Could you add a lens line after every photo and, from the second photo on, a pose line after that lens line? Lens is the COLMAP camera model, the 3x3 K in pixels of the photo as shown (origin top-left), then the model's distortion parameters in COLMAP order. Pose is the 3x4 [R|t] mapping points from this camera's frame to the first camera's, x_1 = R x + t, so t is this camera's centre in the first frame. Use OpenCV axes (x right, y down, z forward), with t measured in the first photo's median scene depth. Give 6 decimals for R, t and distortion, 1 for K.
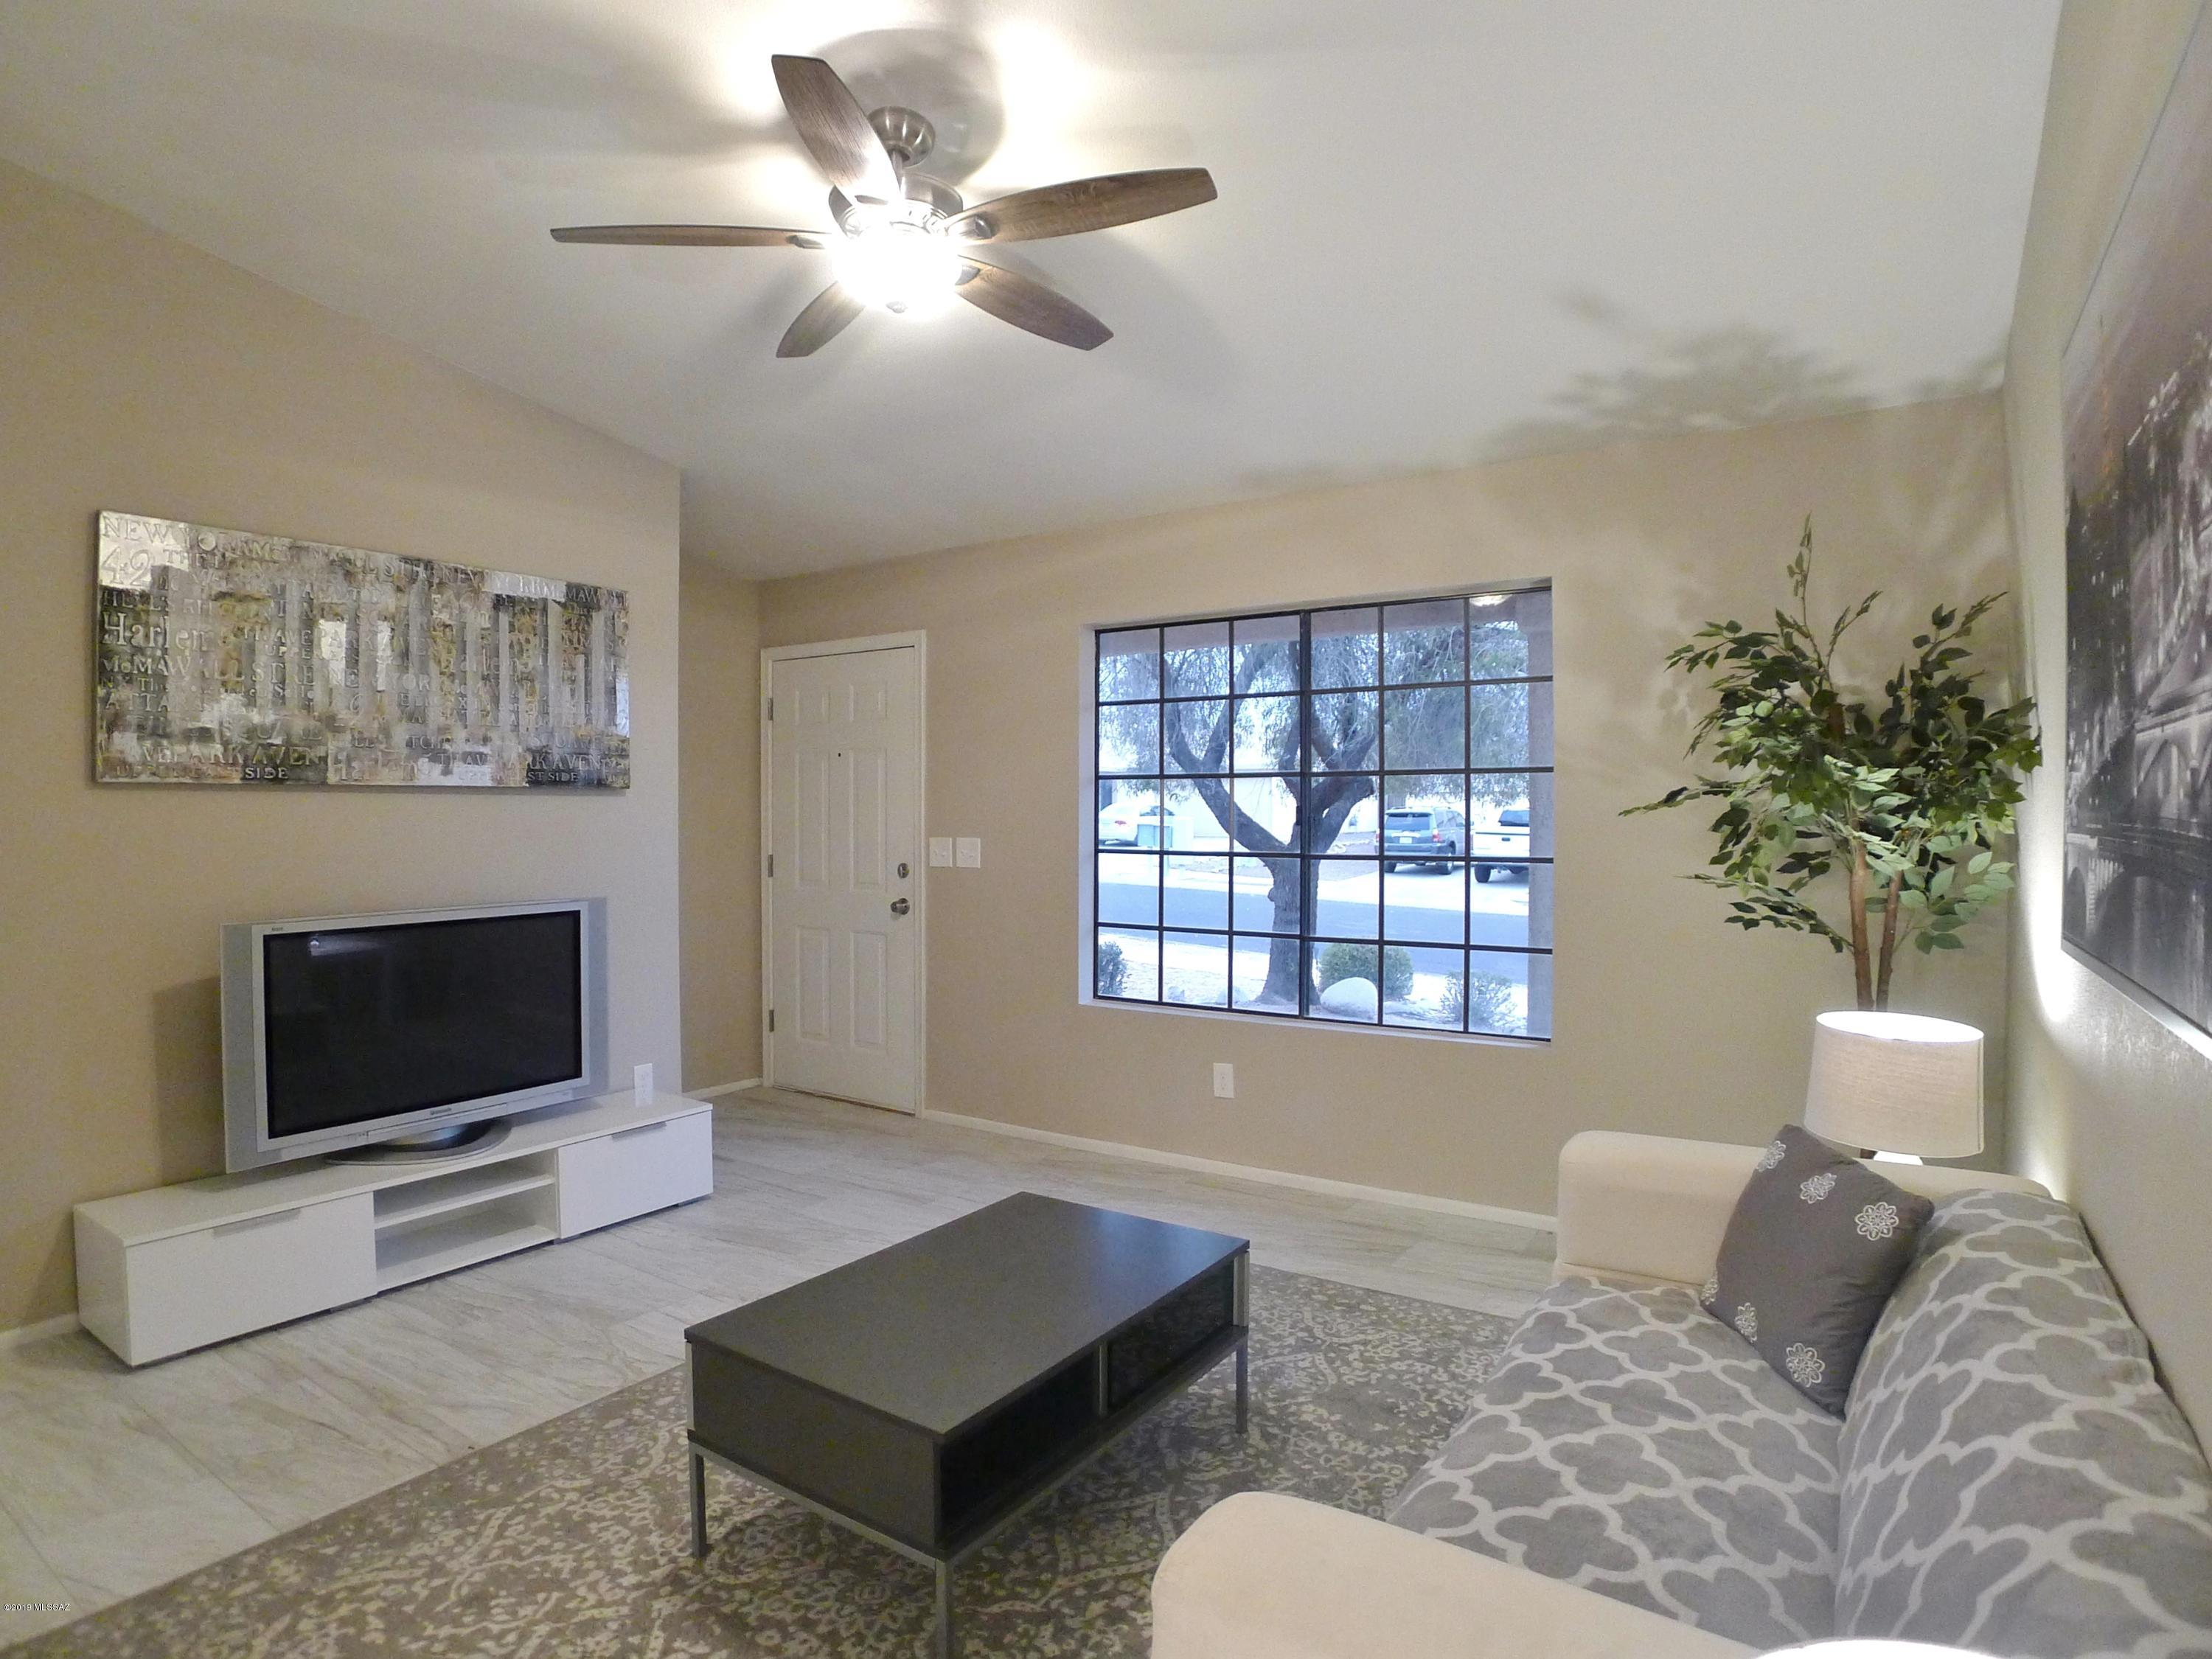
lens RADIAL K [[1201.9, 0, 1086.8], [0, 1201.9, 827.4], [0, 0, 1]] dist [-0.113613, 0.032898]
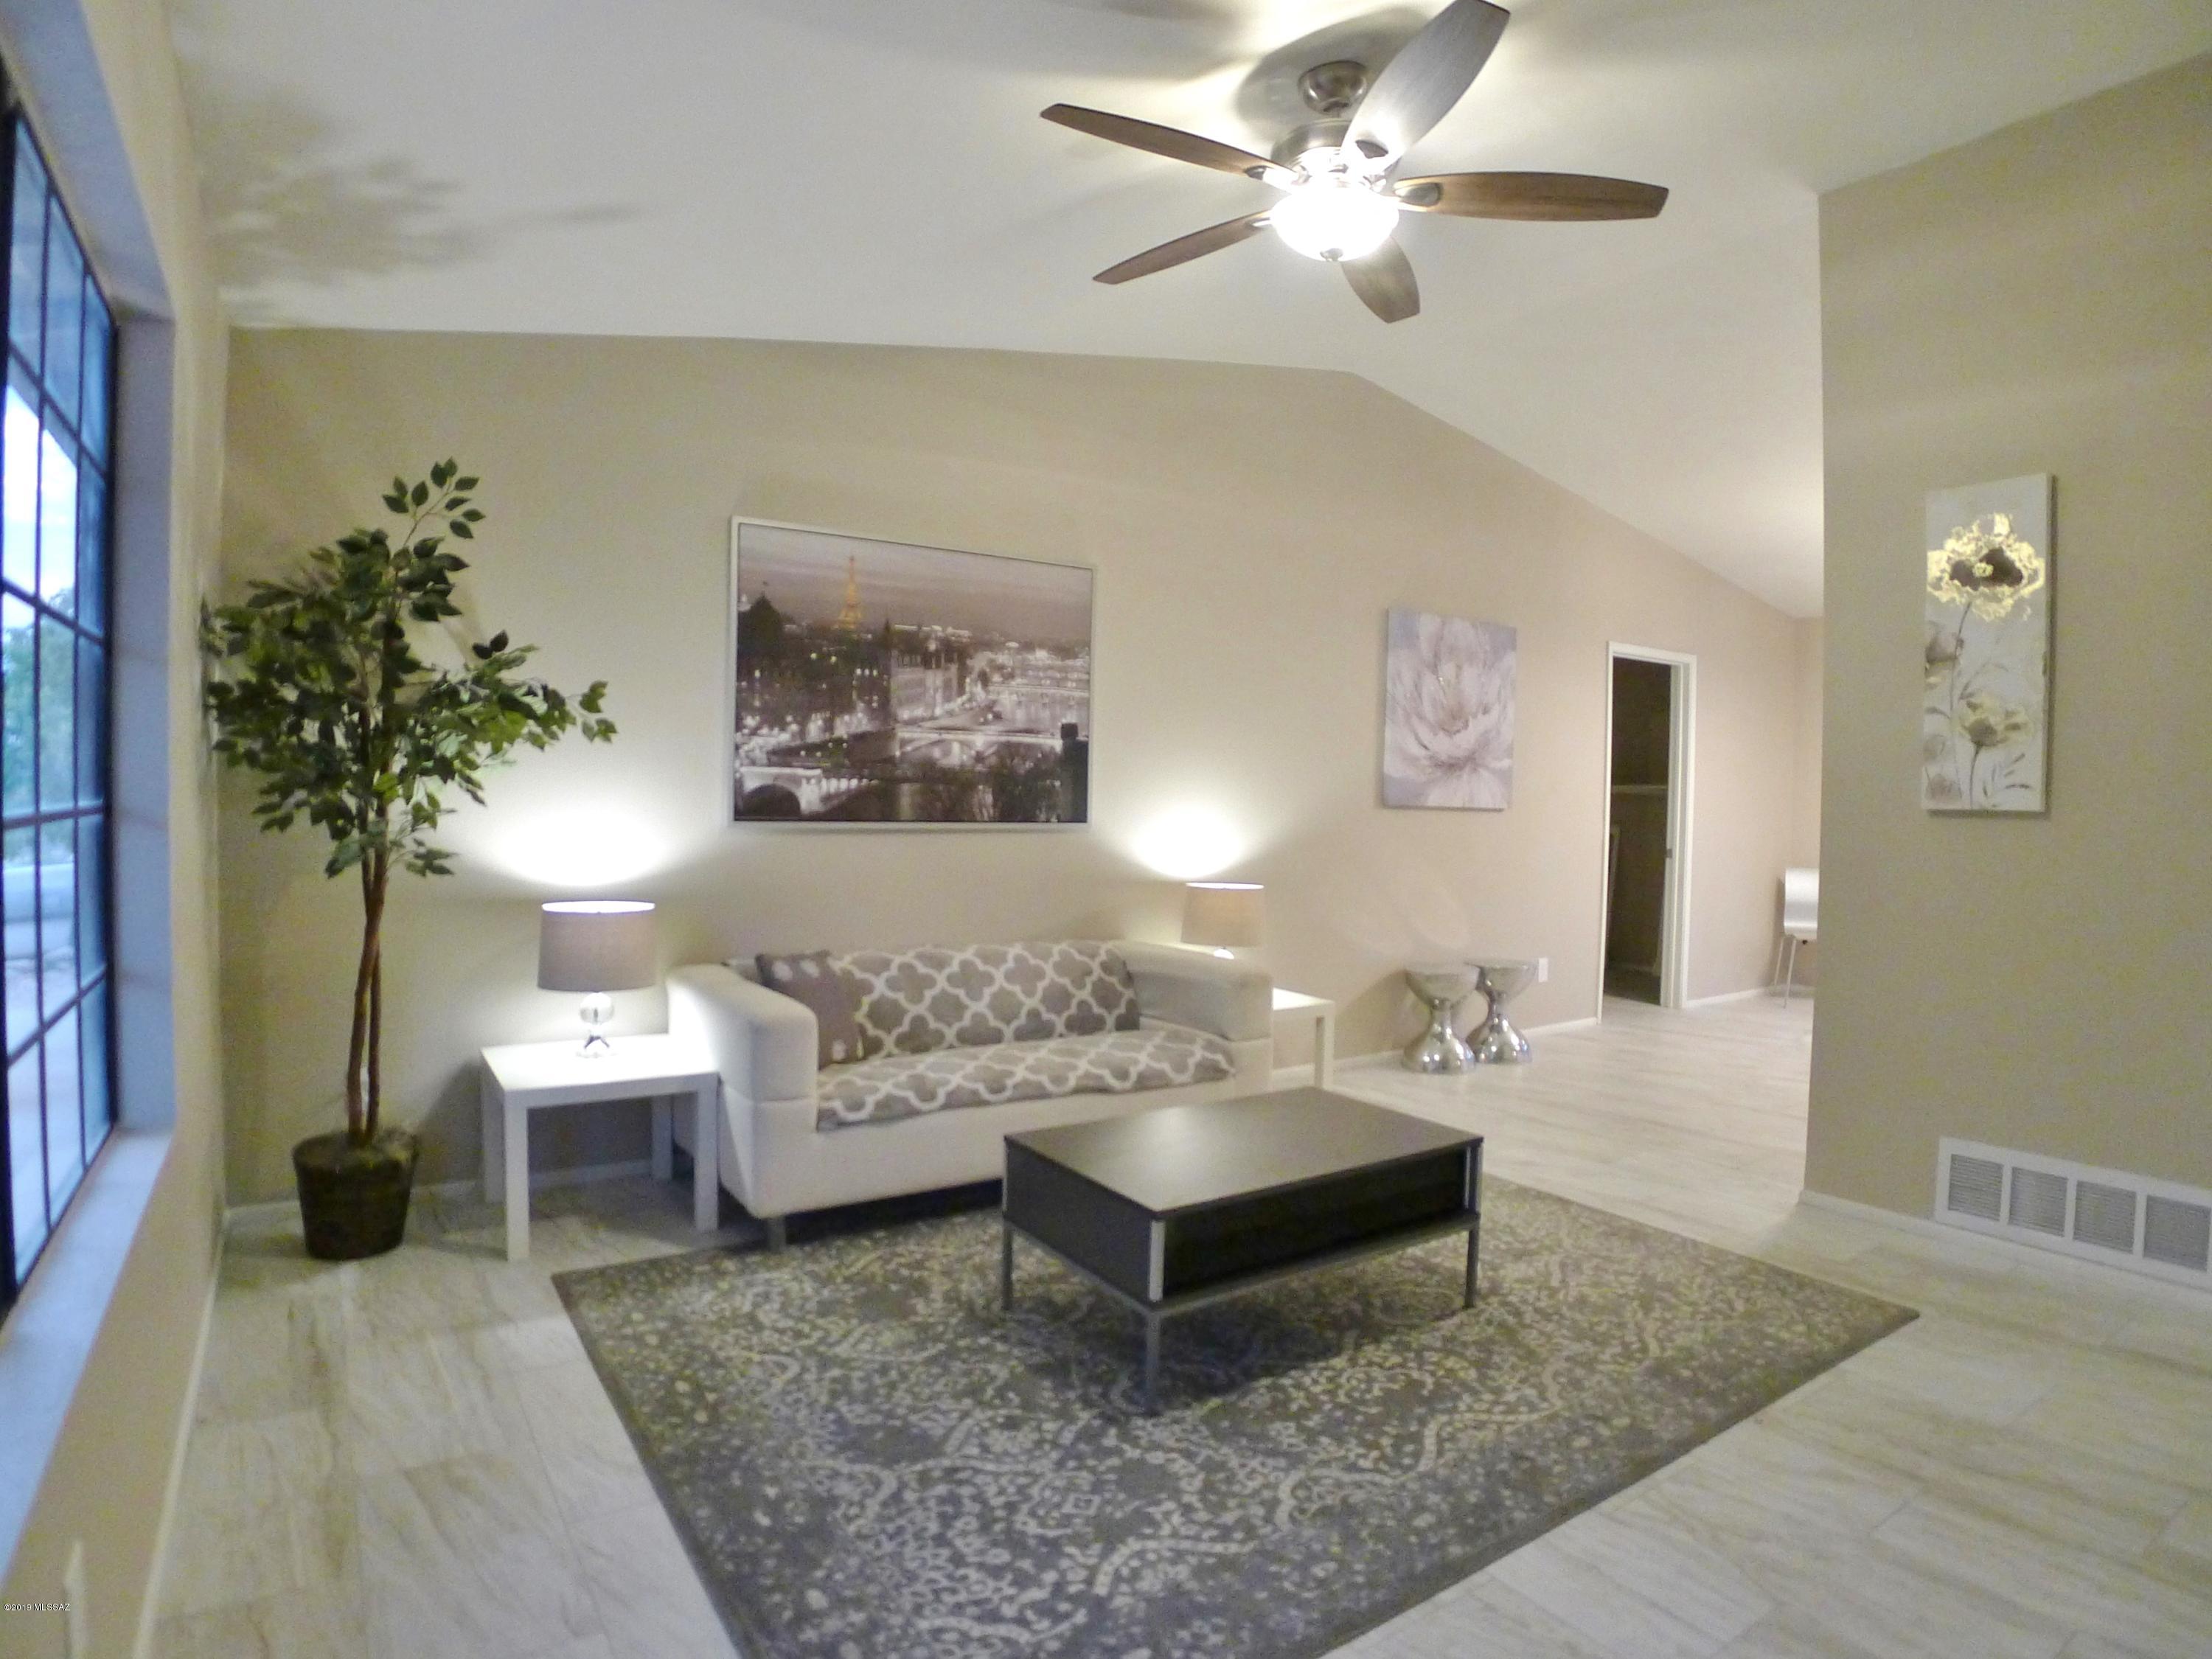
lens RADIAL K [[1201.9, 0, 1086.8], [0, 1201.9, 827.4], [0, 0, 1]] dist [-0.113613, 0.032898]
pose [[-0.921885, -0.024515, 0.386688, -0.265816], [-0.010710, 0.999227, 0.037816, 0.013044], [-0.387316, 0.030720, -0.921435, 1.466389]]
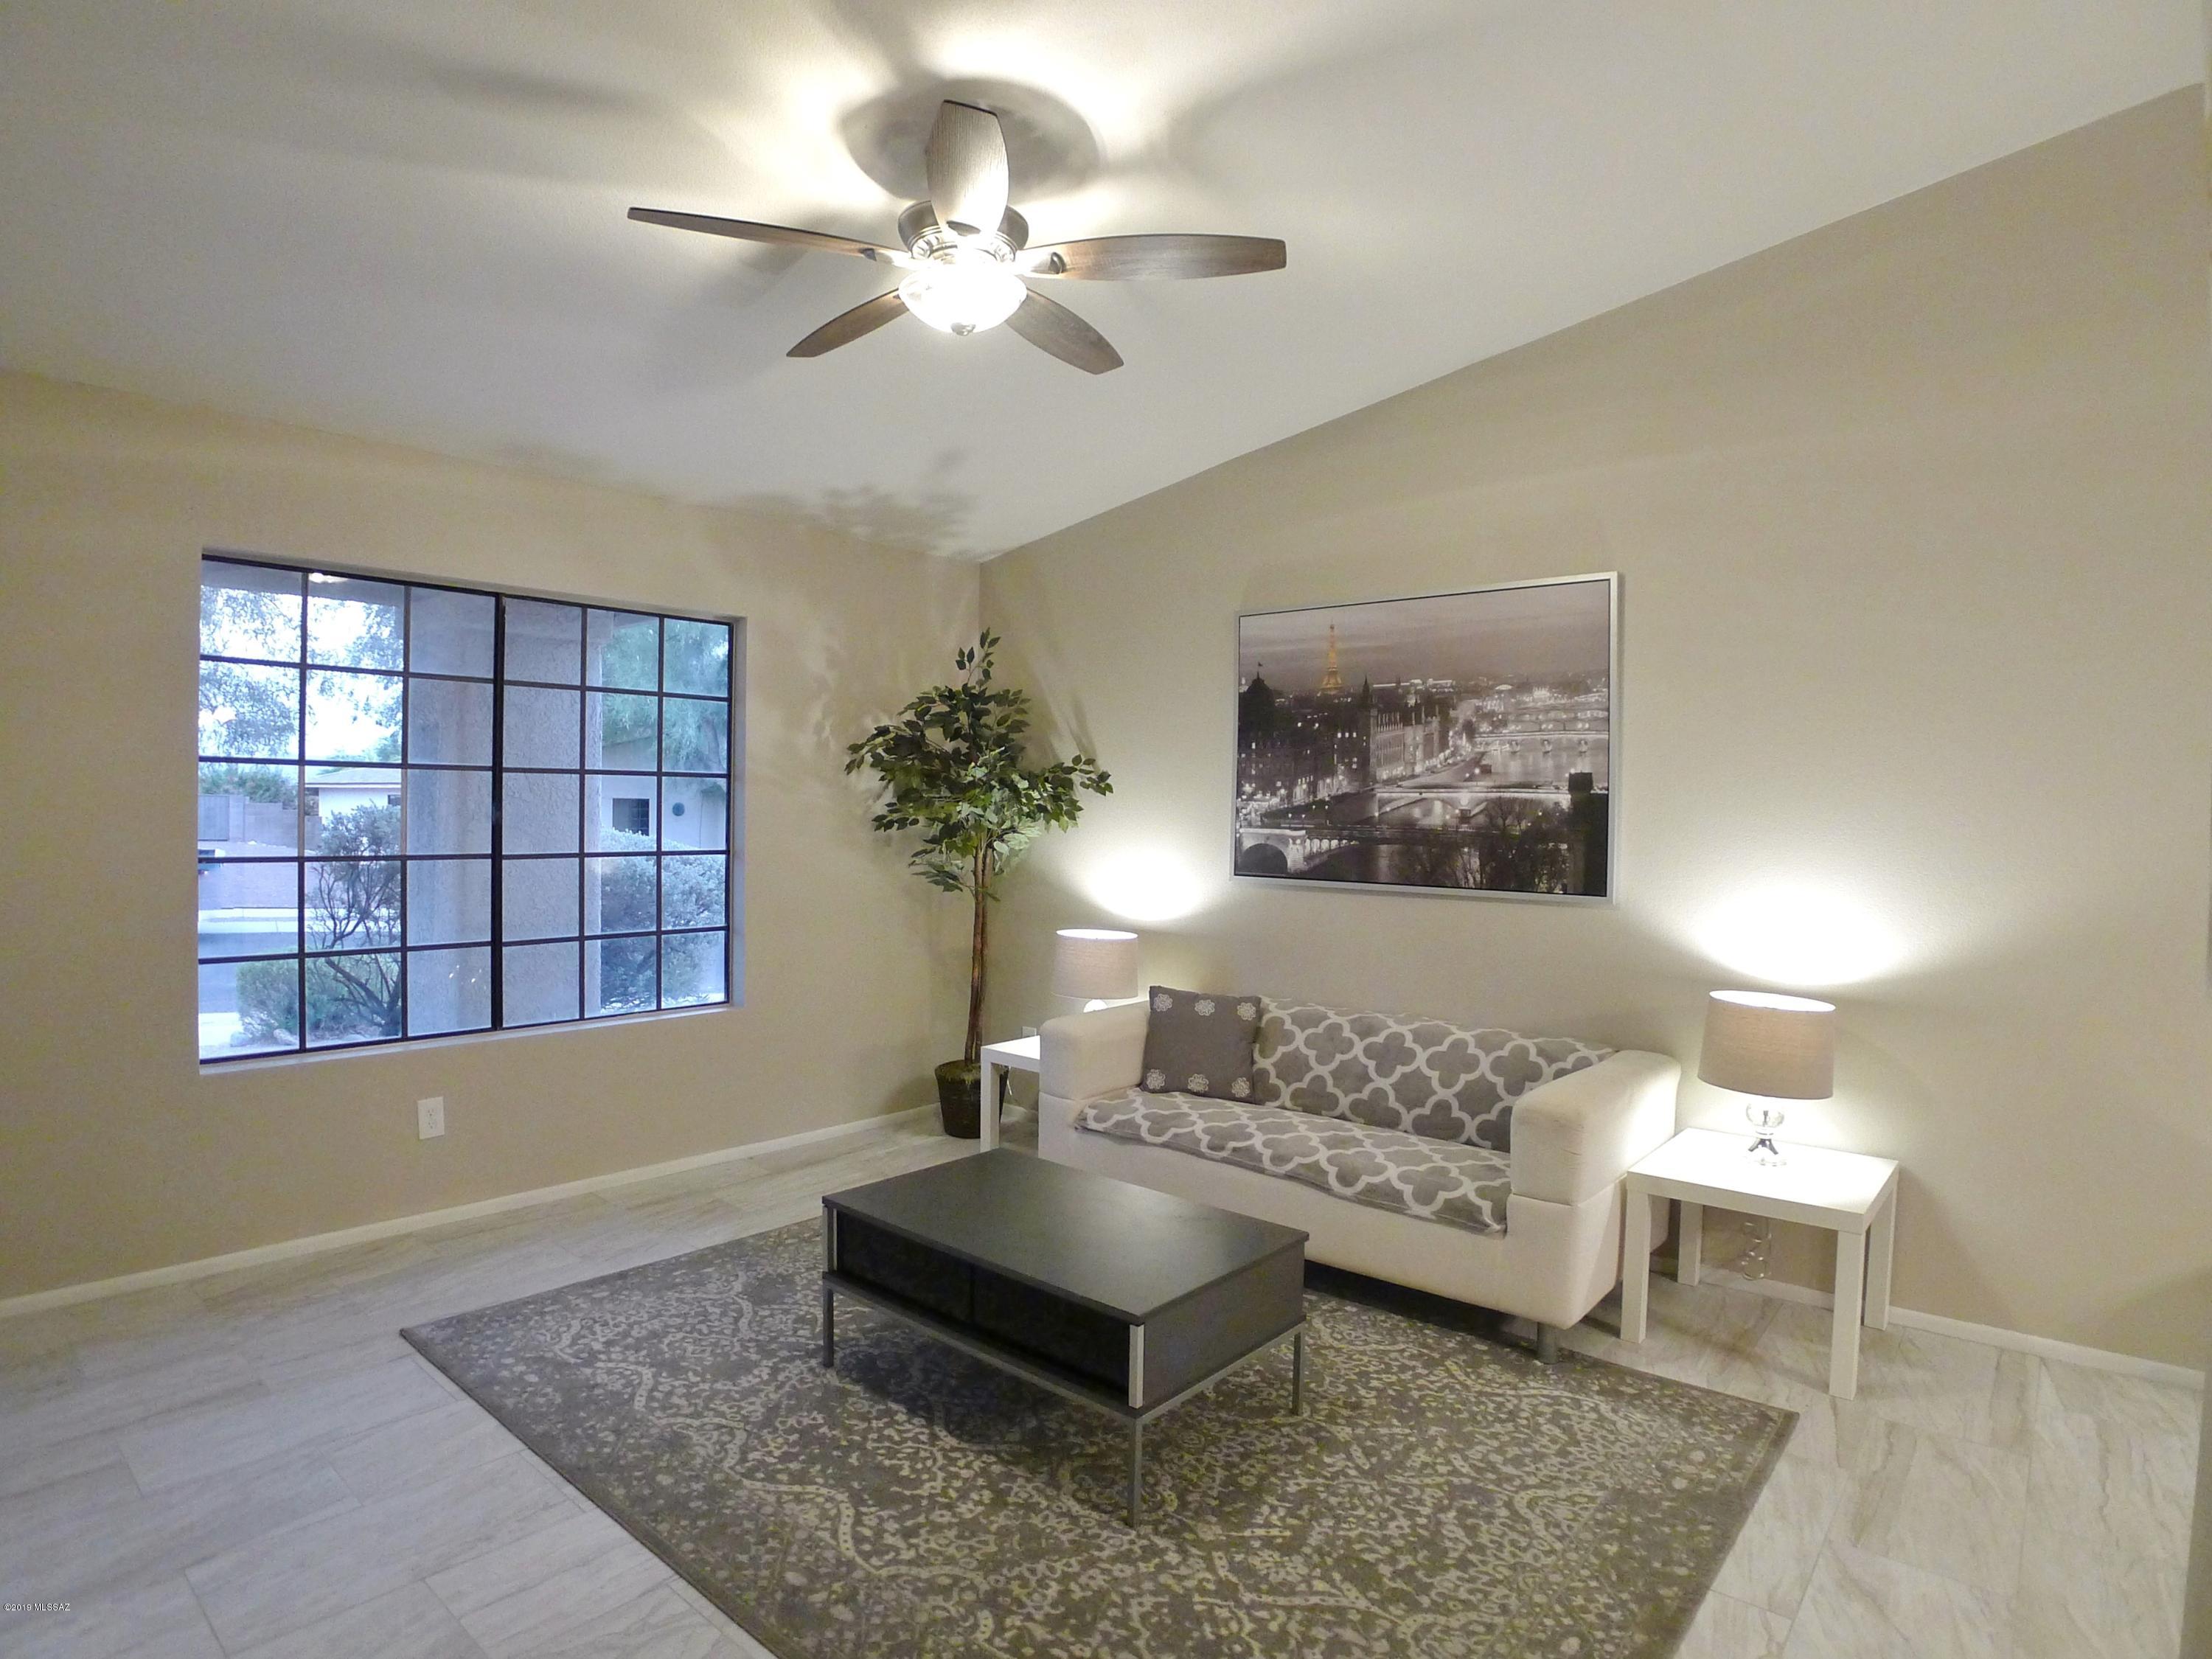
lens RADIAL K [[1201.9, 0, 1086.8], [0, 1201.9, 827.4], [0, 0, 1]] dist [-0.113613, 0.032898]
pose [[0.122182, -0.012638, 0.992427, -0.847162], [-0.002878, 0.999910, 0.013088, -0.015635], [-0.992504, -0.004456, 0.122134, 0.550295]]
